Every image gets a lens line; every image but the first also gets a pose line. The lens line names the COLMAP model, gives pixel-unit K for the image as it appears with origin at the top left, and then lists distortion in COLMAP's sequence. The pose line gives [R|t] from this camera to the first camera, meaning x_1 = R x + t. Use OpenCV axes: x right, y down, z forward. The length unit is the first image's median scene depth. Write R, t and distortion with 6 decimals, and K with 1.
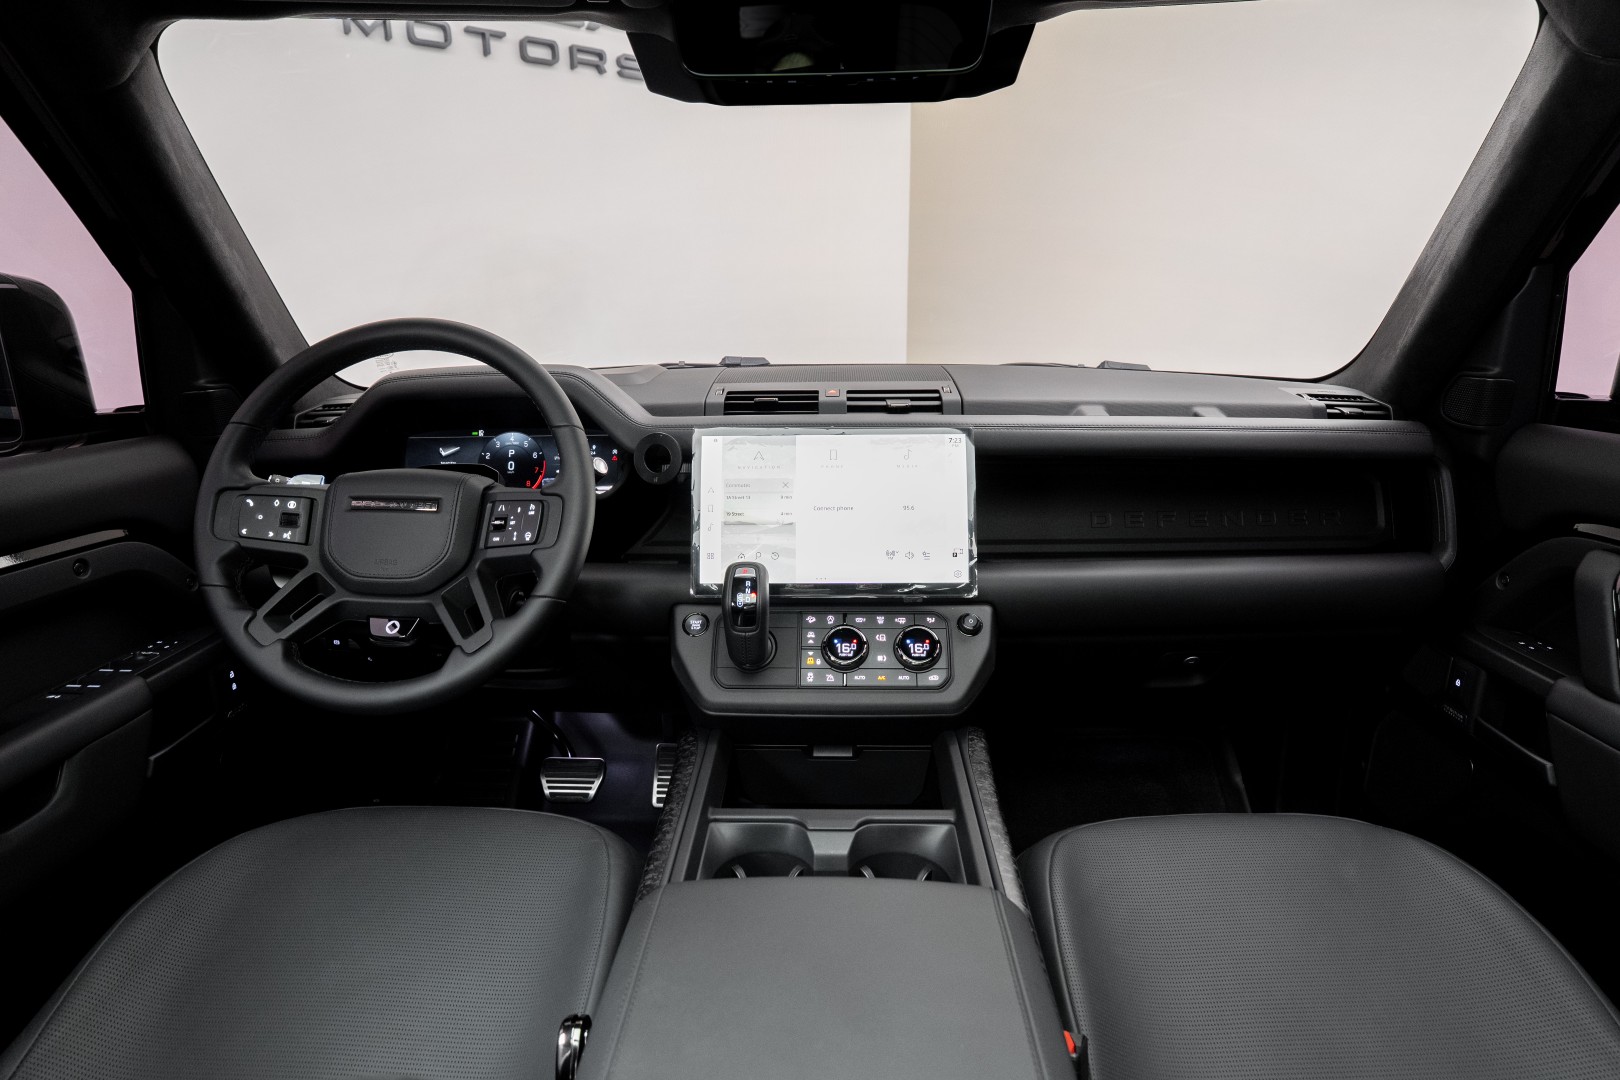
lens RADIAL K [[857.1, 0, 807.9], [0, 857.1, 558.7], [0, 0, 1]] dist [-0.062462, 0.027770]
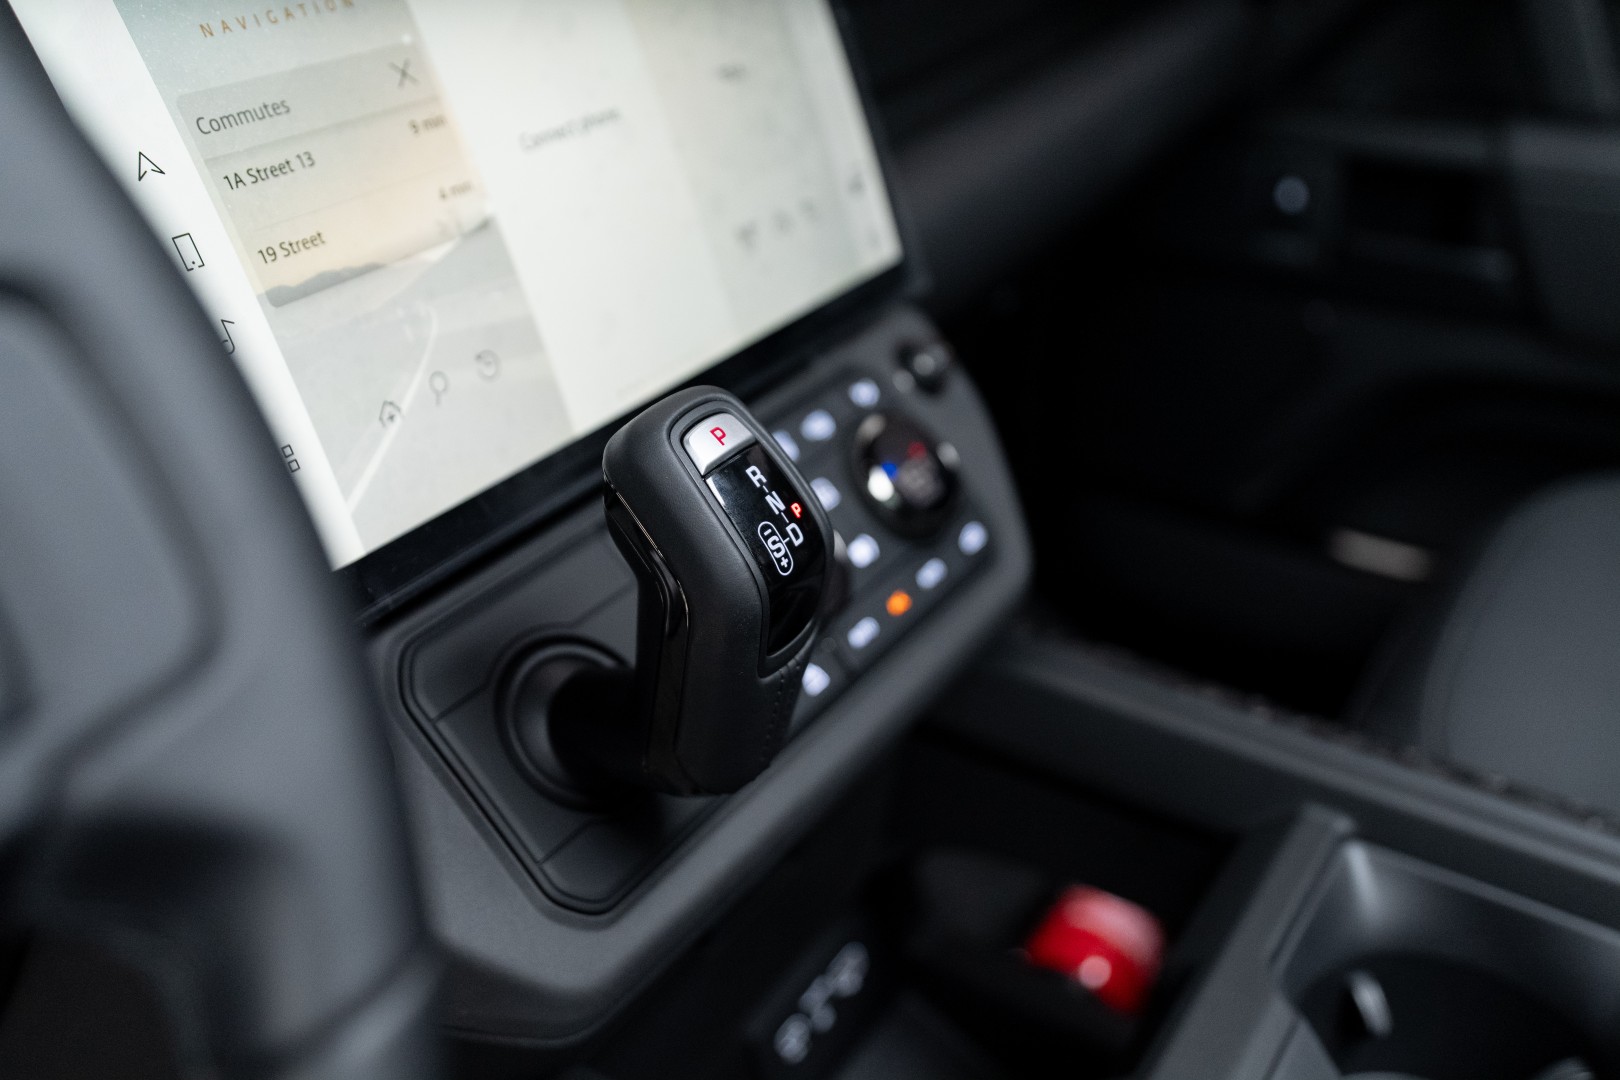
lens RADIAL K [[1455.4, 0, 804.7], [0, 1455.4, 498.8], [0, 0, 1]] dist [0.053655, 0.001902]
pose [[0.510912, -0.403353, 0.759128, -0.357234], [0.238216, 0.914931, 0.325812, -0.093023], [-0.825967, 0.014376, 0.563535, 0.732695]]
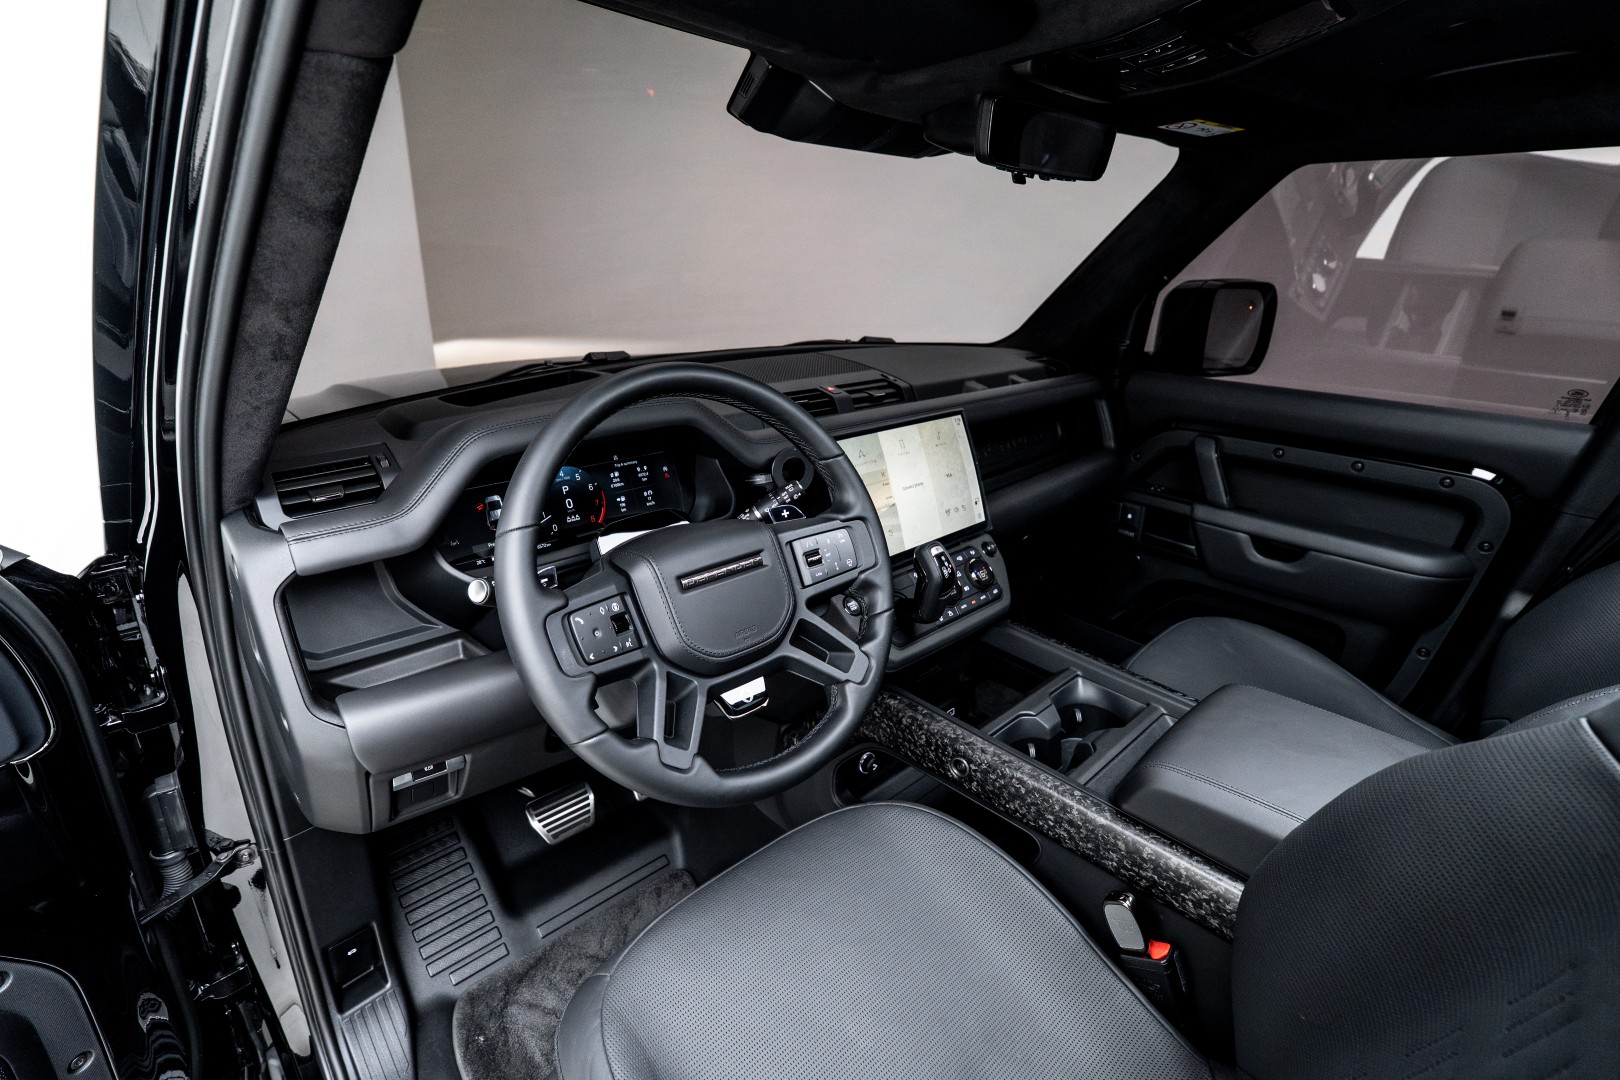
lens RADIAL K [[745.2, 0, 810.0], [0, 745.2, 540.0], [0, 0, 1]] dist [-0.000590, 0.000014]
pose [[0.707880, -0.233862, 0.666494, -0.905812], [0.164066, 0.972230, 0.166886, -0.208079], [-0.687014, -0.008786, 0.726591, 0.318999]]
